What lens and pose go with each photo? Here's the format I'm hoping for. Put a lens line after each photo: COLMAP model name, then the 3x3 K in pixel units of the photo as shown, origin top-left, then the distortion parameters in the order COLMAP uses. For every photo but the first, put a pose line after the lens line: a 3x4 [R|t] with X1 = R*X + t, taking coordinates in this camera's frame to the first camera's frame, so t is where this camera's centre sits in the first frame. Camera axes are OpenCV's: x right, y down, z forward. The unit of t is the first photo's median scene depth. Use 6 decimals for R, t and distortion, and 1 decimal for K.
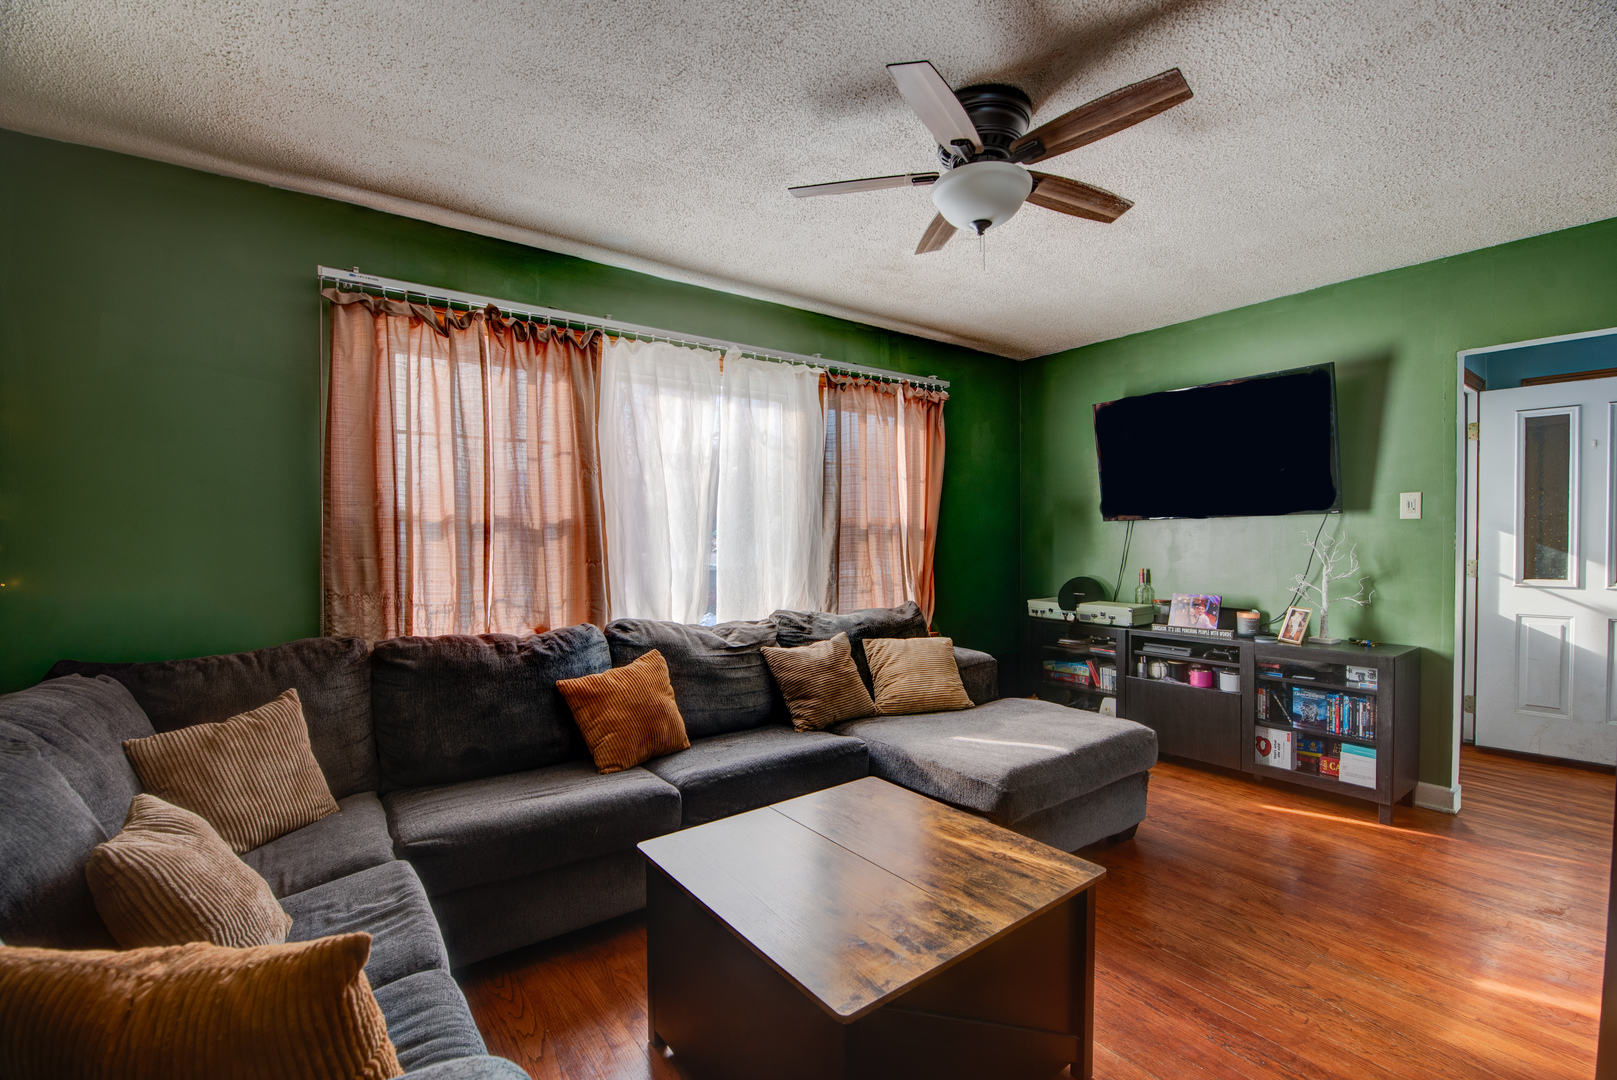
lens RADIAL K [[713.8, 0, 811.3], [0, 713.8, 547.4], [0, 0, 1]] dist [-0.002653, -0.000208]
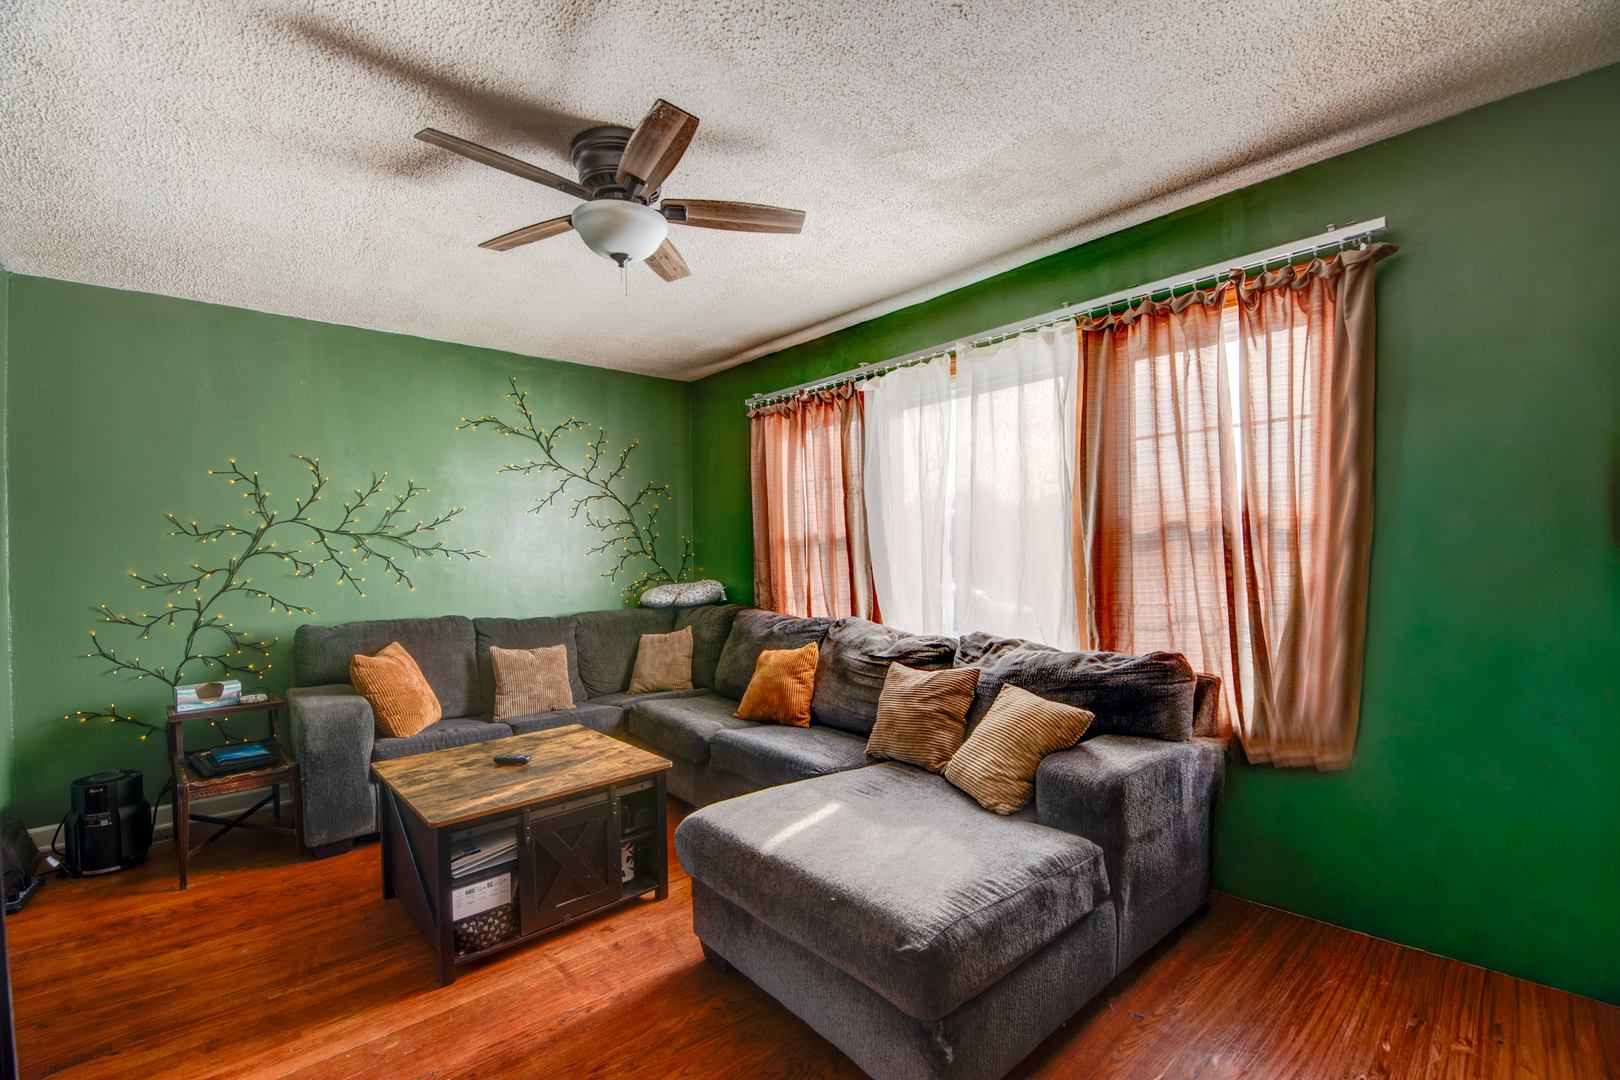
lens RADIAL K [[707.6, 0, 809.5], [0, 707.6, 542.9], [0, 0, 1]] dist [0.001995, -0.000162]
pose [[0.088402, -0.007874, -0.996054, 1.014735], [0.003541, 0.999965, -0.007591, -0.016747], [0.996079, -0.002856, 0.088427, 0.916422]]
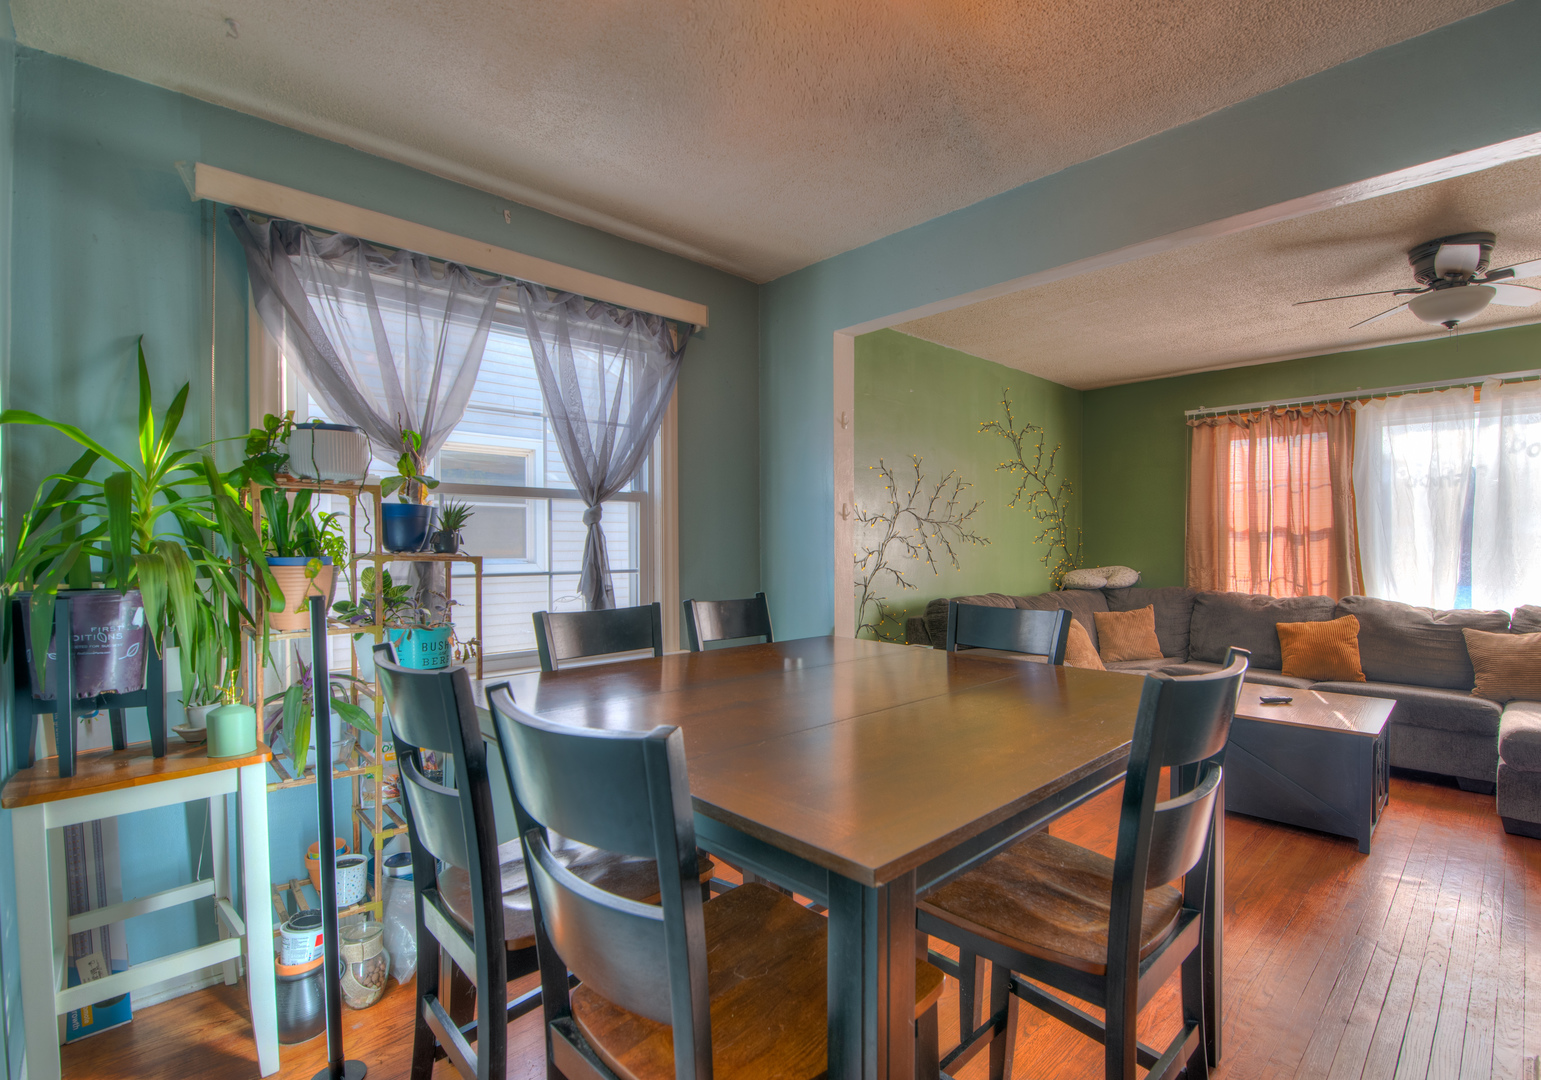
lens RADIAL K [[706.5, 0, 829.8], [0, 706.5, 551.7], [0, 0, 1]] dist [-0.010122, 0.000007]
pose [[0.148596, 0.018041, -0.988733, 1.111273], [-0.008146, 0.999822, 0.017019, -0.005980], [0.988864, 0.005525, 0.148717, -0.314941]]
